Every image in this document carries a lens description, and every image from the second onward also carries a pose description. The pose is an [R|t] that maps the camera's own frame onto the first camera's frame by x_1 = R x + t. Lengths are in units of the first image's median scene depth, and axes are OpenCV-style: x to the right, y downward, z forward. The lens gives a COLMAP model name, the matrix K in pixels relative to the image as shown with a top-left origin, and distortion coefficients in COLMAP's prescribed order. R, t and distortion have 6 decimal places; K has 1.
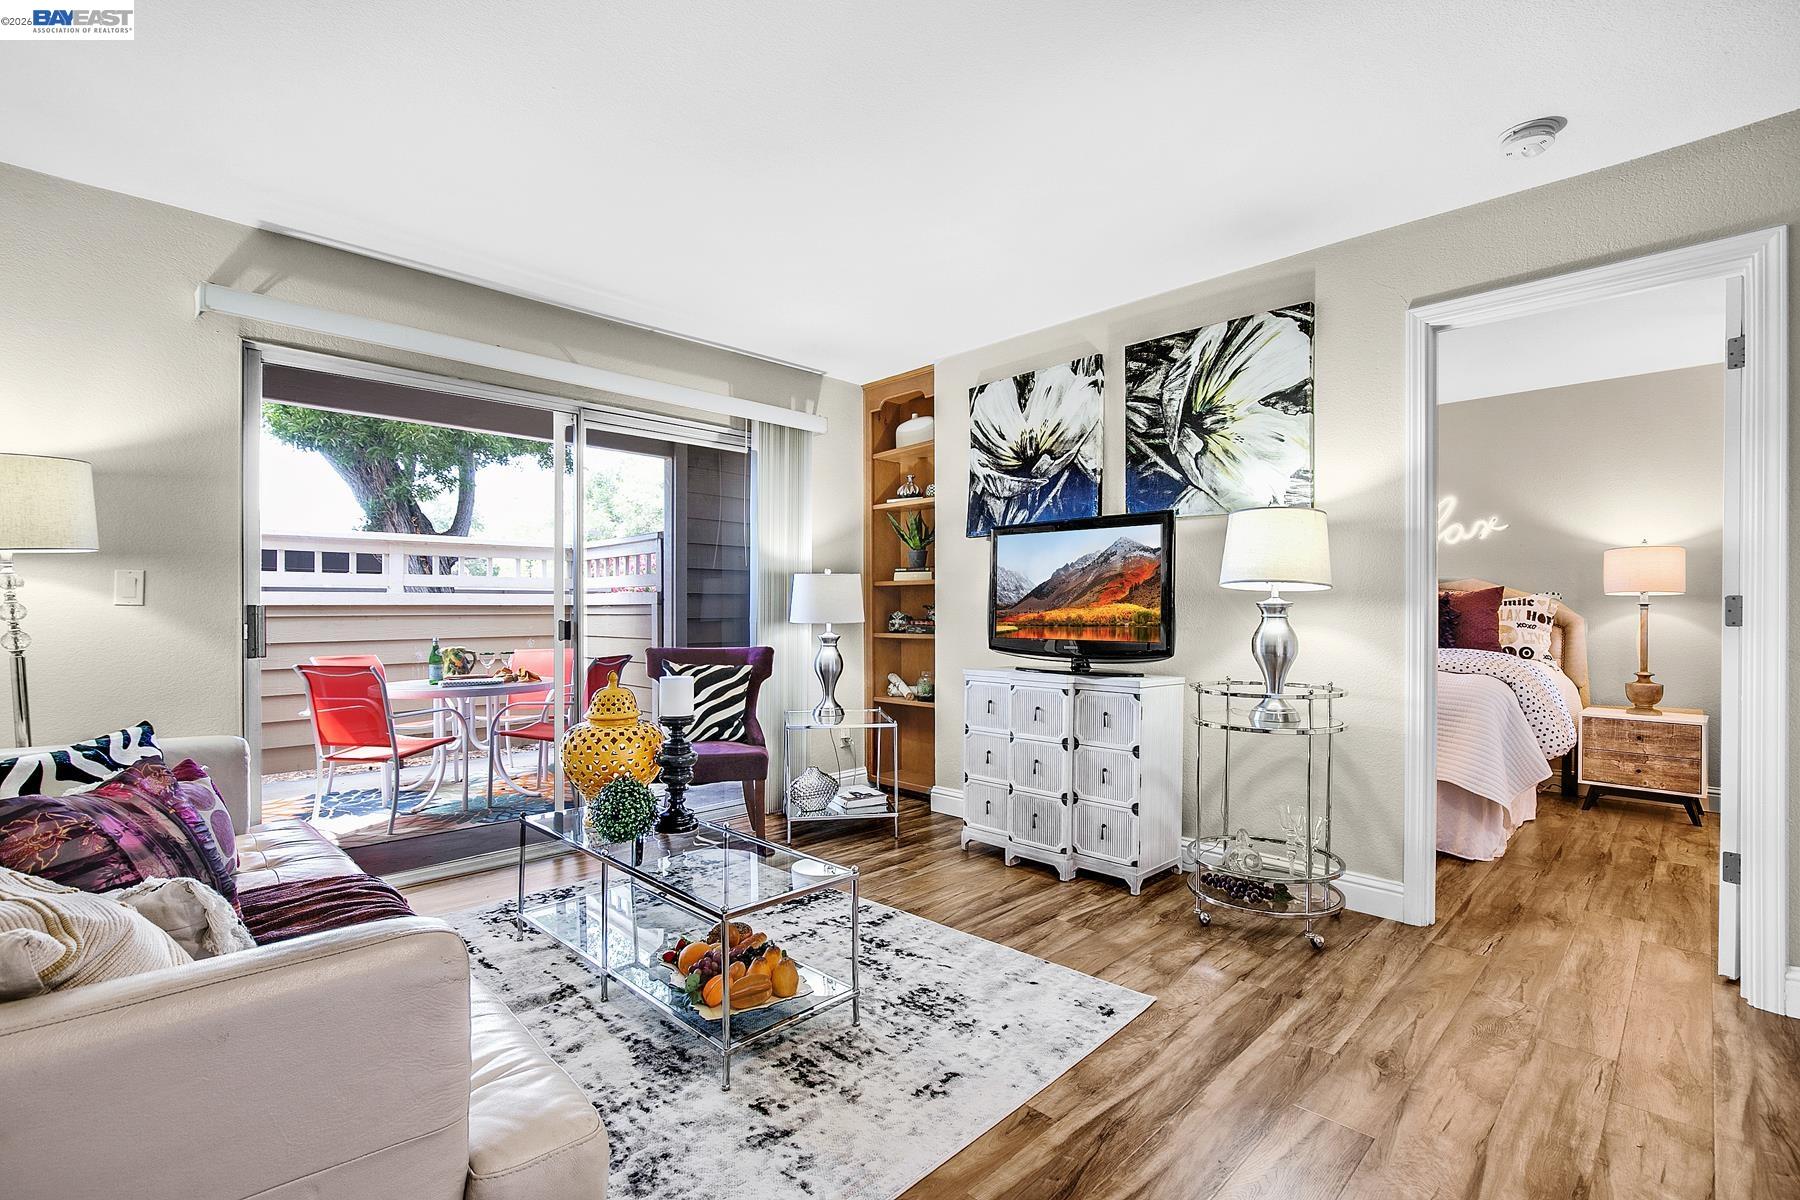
lens RADIAL K [[816.7, 0, 903.6], [0, 816.7, 605.4], [0, 0, 1]] dist [-0.017876, 0.005023]
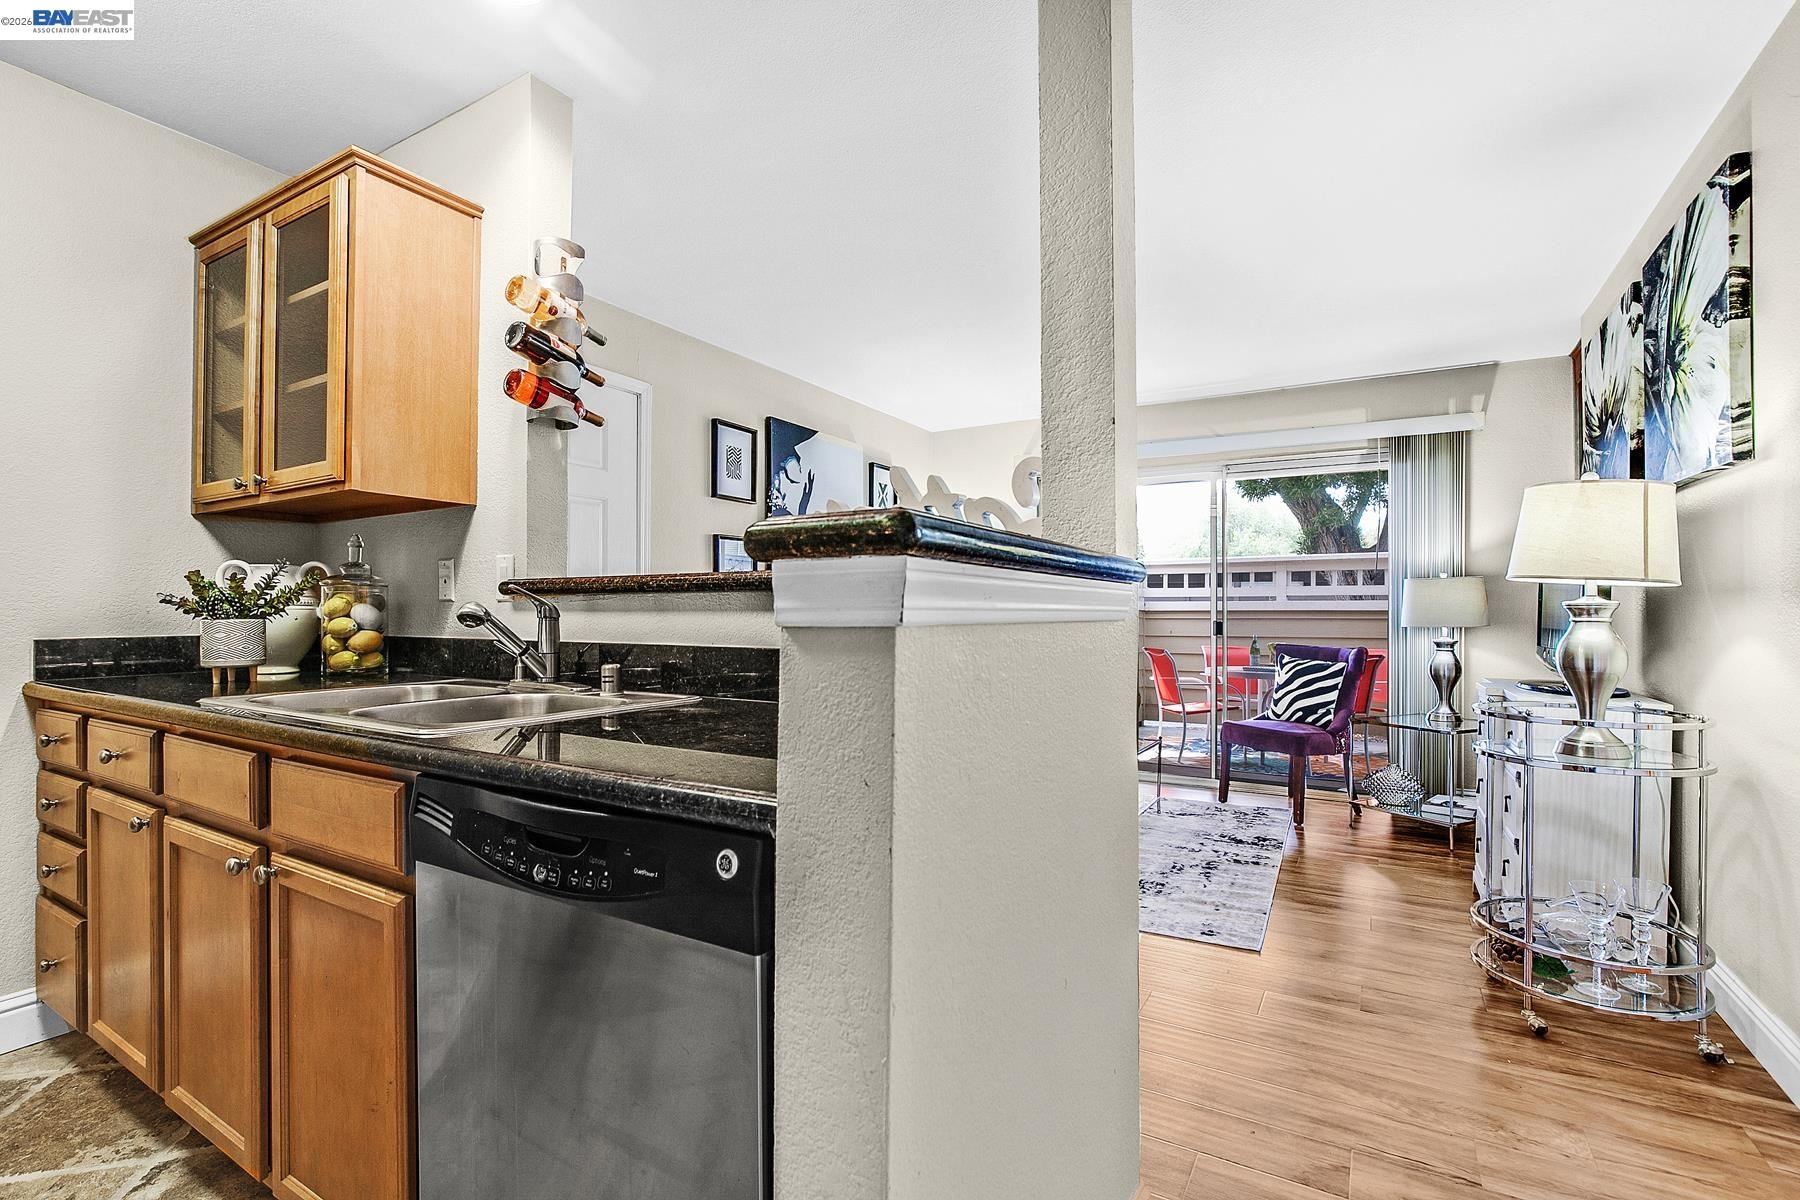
lens RADIAL K [[816.7, 0, 905.4], [0, 816.7, 603.3], [0, 0, 1]] dist [-0.017876, 0.005023]
pose [[0.252939, -0.011901, -0.967409, 0.873454], [0.001150, 0.999927, -0.012000, 0.004679], [0.967481, 0.001922, 0.252935, 0.151170]]
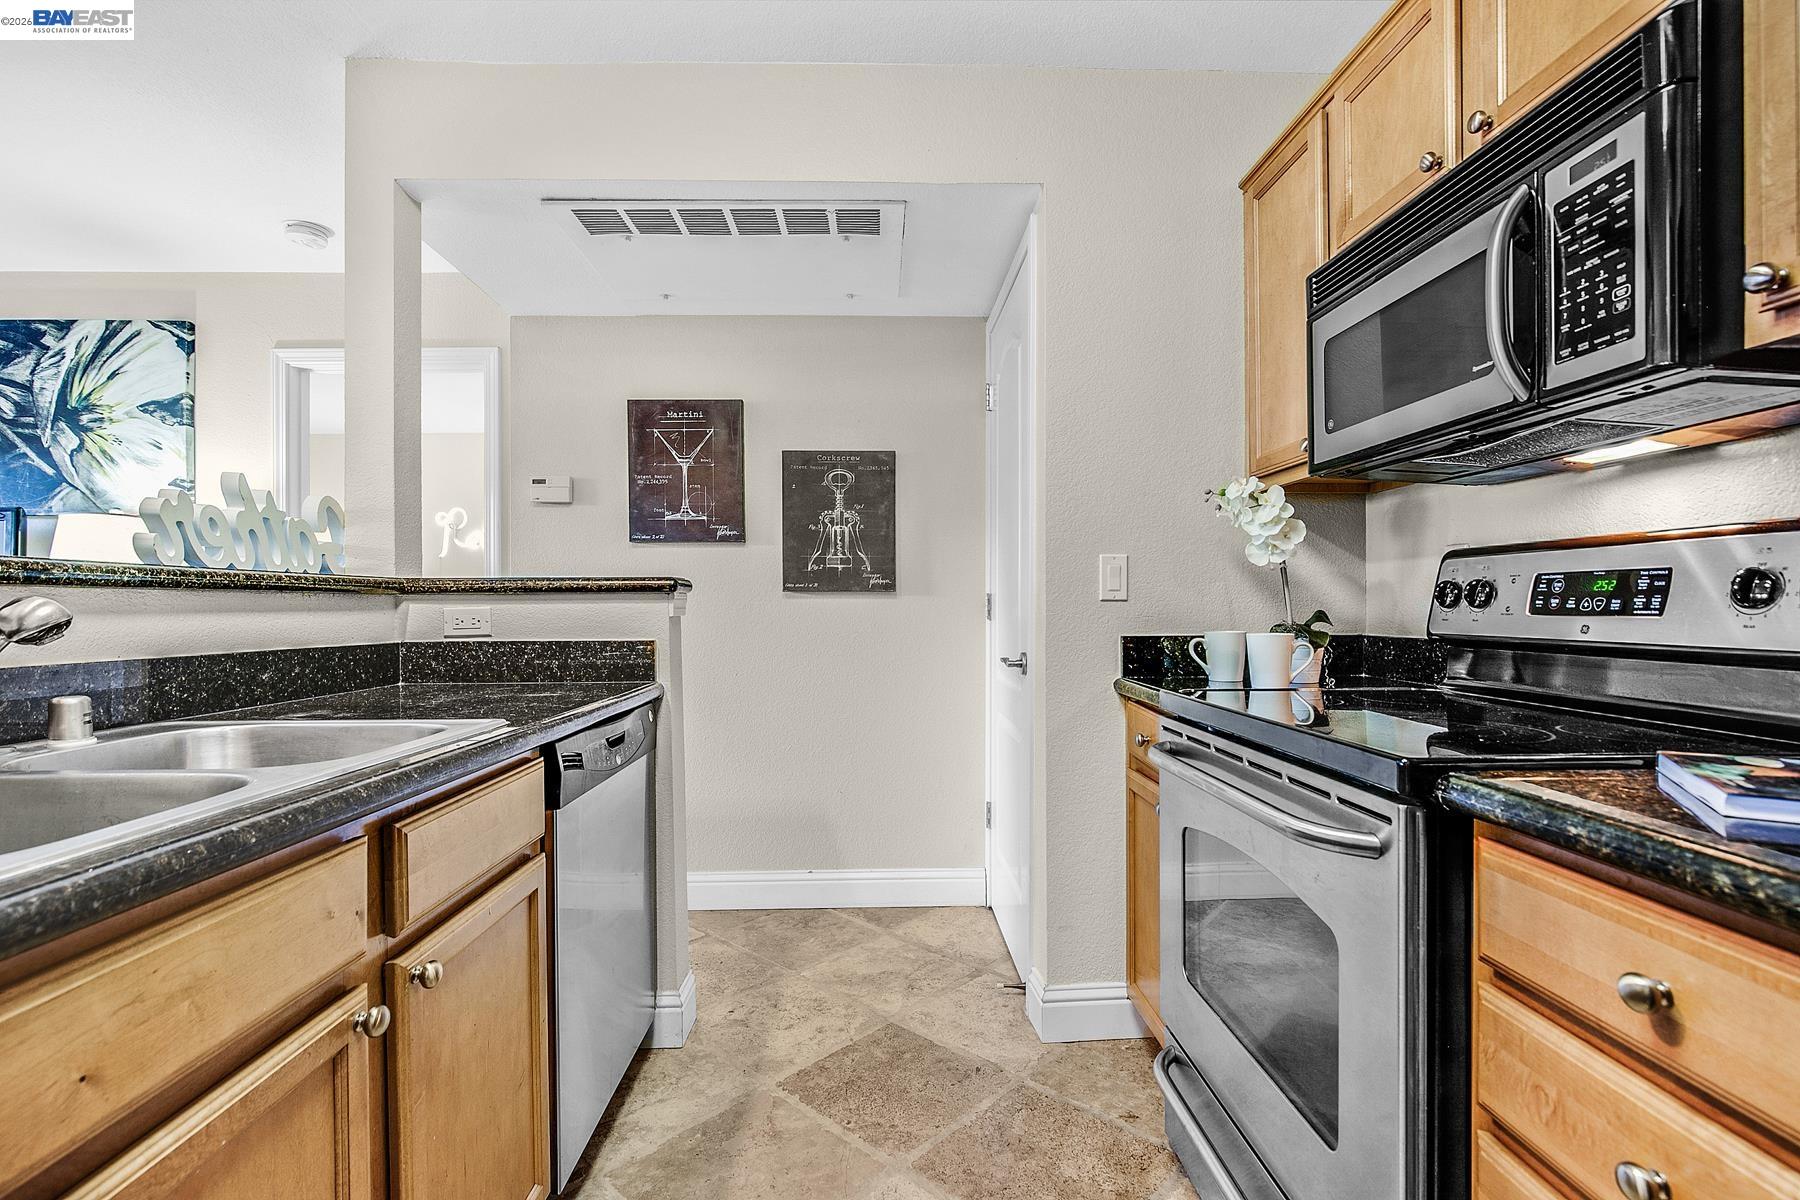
lens RADIAL K [[816.7, 0, 893.0], [0, 816.7, 610.0], [0, 0, 1]] dist [-0.017876, 0.005023]
pose [[0.681216, -0.010194, 0.732012, 0.318335], [0.006699, 0.999948, 0.007690, 0.001816], [-0.732052, -0.000335, 0.681249, -0.355853]]
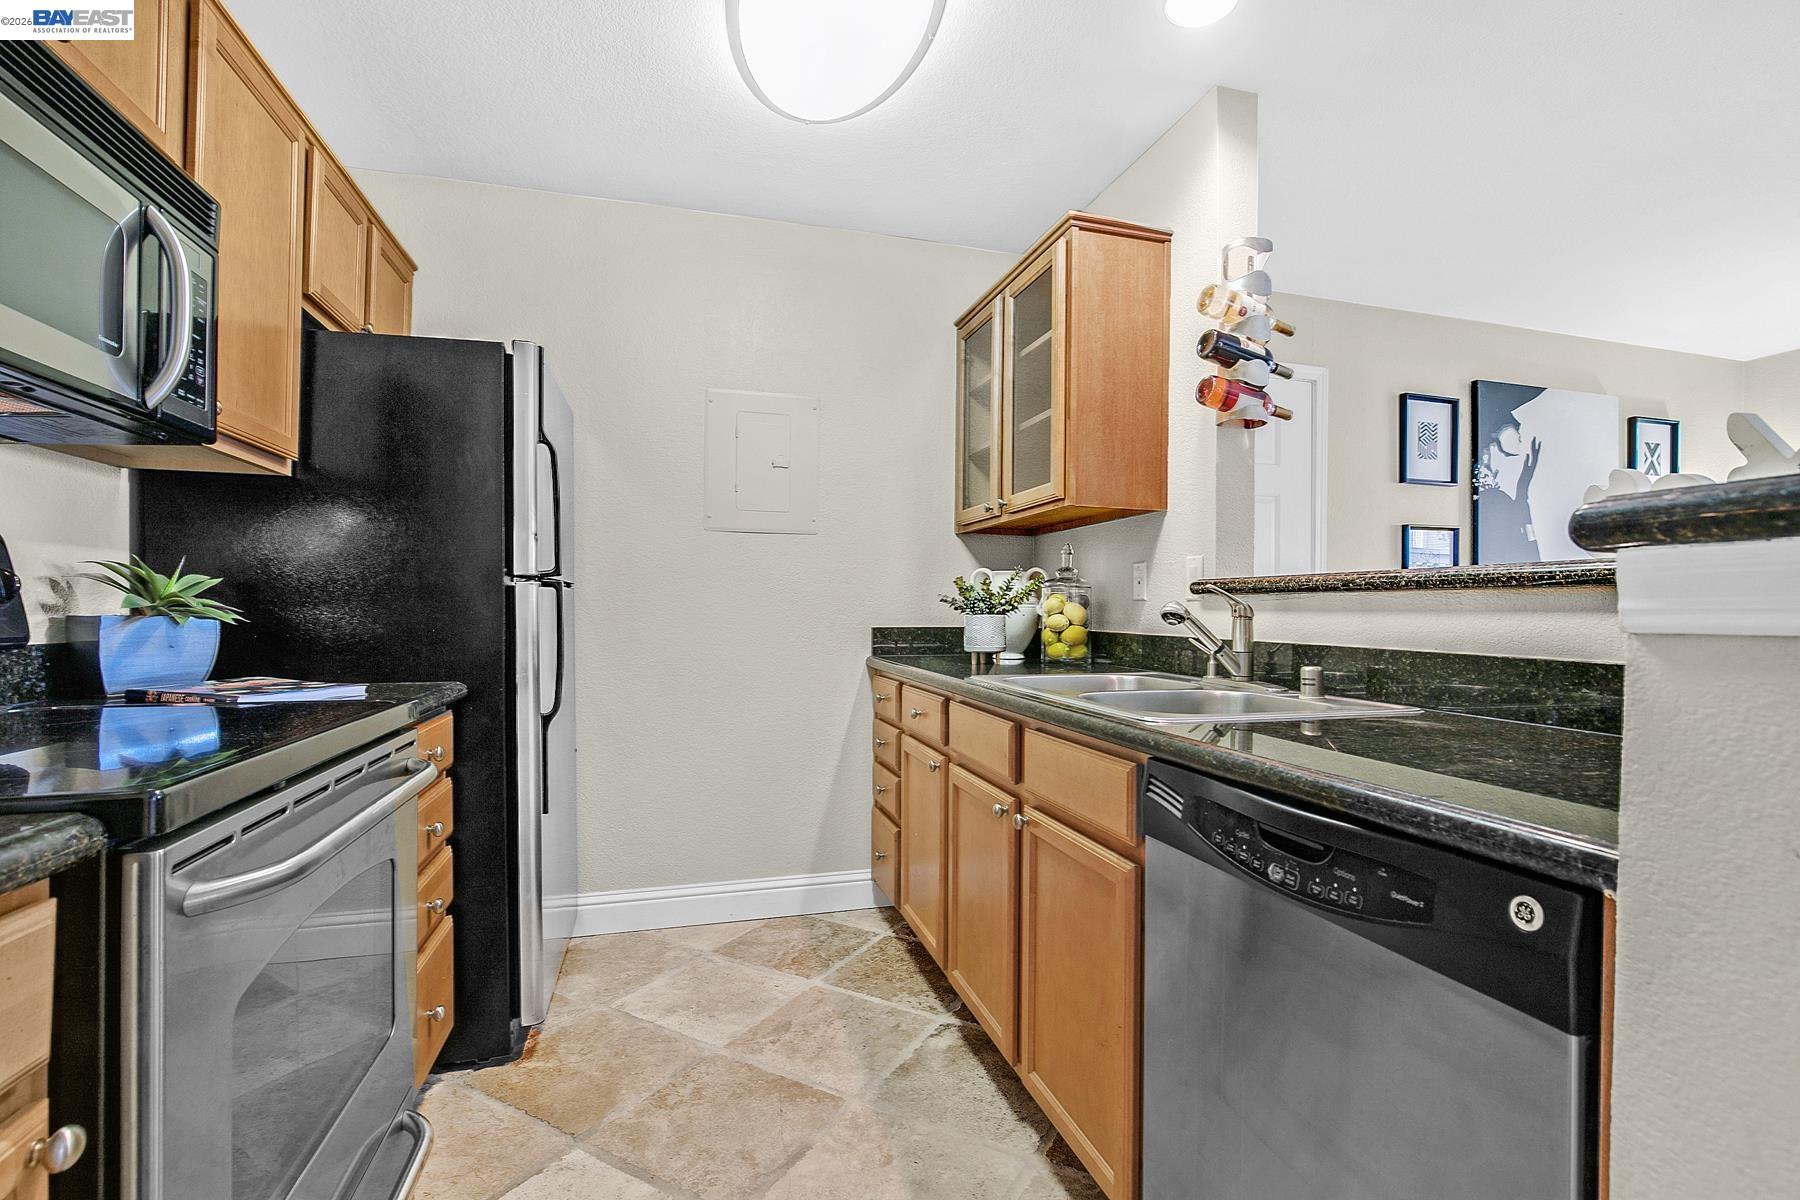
lens RADIAL K [[816.7, 0, 904.5], [0, 816.7, 604.9], [0, 0, 1]] dist [-0.017876, 0.005023]
pose [[-0.482879, -0.009673, -0.875634, 0.876792], [-0.009032, 0.999941, -0.006065, 0.004787], [0.875640, 0.004980, -0.482938, 0.125366]]
